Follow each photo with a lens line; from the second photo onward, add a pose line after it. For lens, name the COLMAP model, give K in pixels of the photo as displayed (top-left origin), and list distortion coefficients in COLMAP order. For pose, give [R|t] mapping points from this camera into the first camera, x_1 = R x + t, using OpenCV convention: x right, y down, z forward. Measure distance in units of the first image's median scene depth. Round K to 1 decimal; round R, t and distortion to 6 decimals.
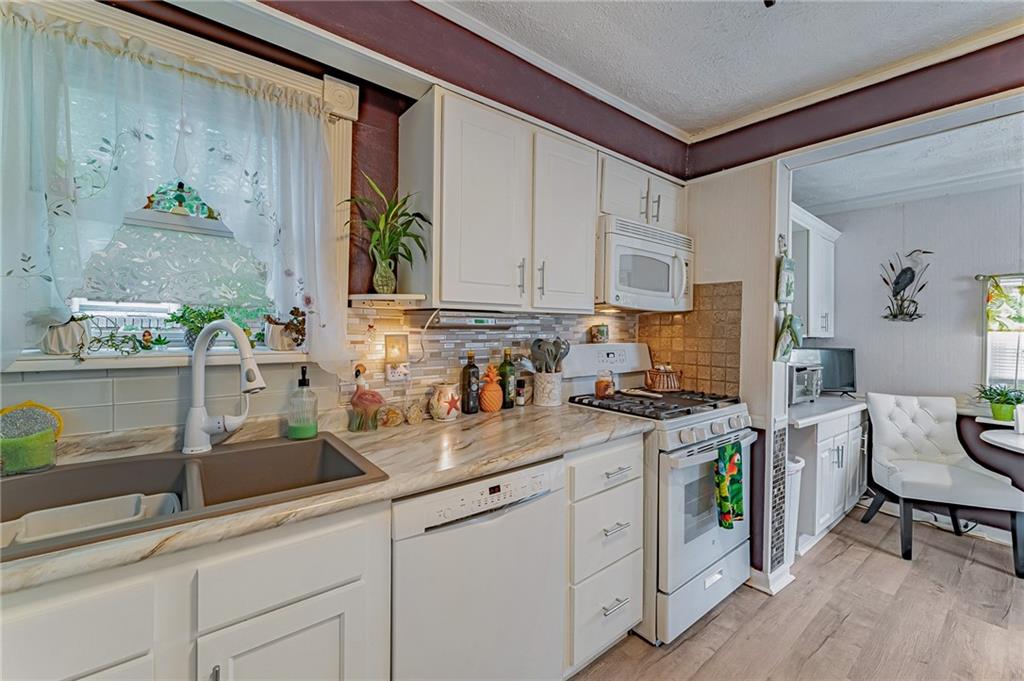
lens RADIAL K [[424.0, 0, 510.5], [0, 424.0, 330.1], [0, 0, 1]] dist [0.008745, 0.000078]
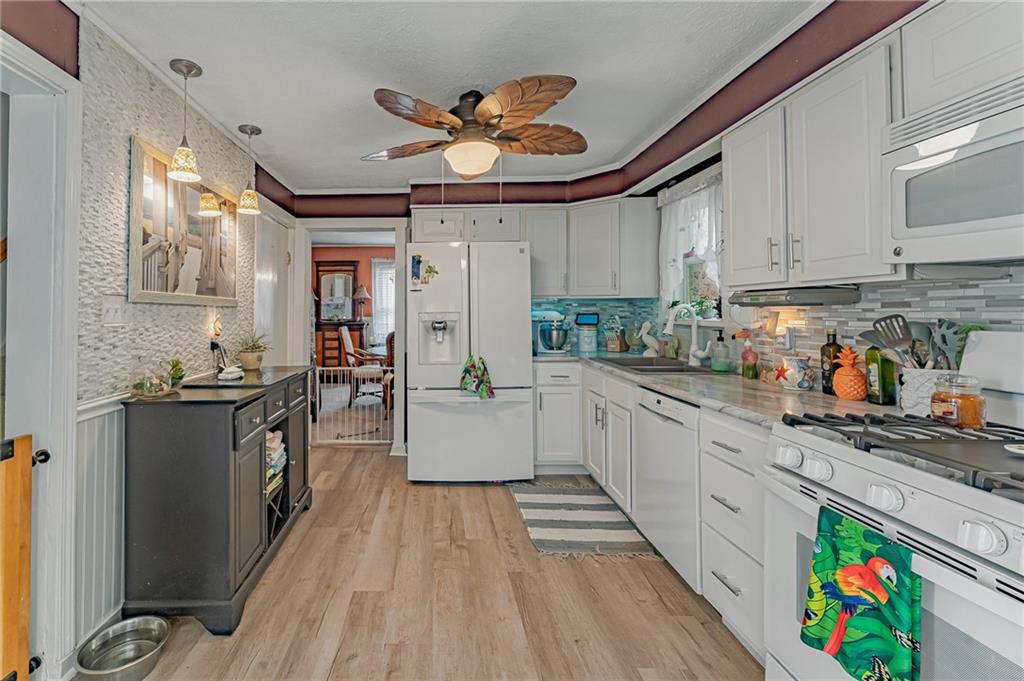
lens RADIAL K [[426.8, 0, 516.1], [0, 426.8, 311.9], [0, 0, 1]] dist [0.000534, -0.000214]
pose [[-0.464073, -0.006864, -0.885771, 0.454821], [-0.008659, 0.999957, -0.003212, 0.008175], [0.885755, 0.006179, -0.464112, 0.338675]]
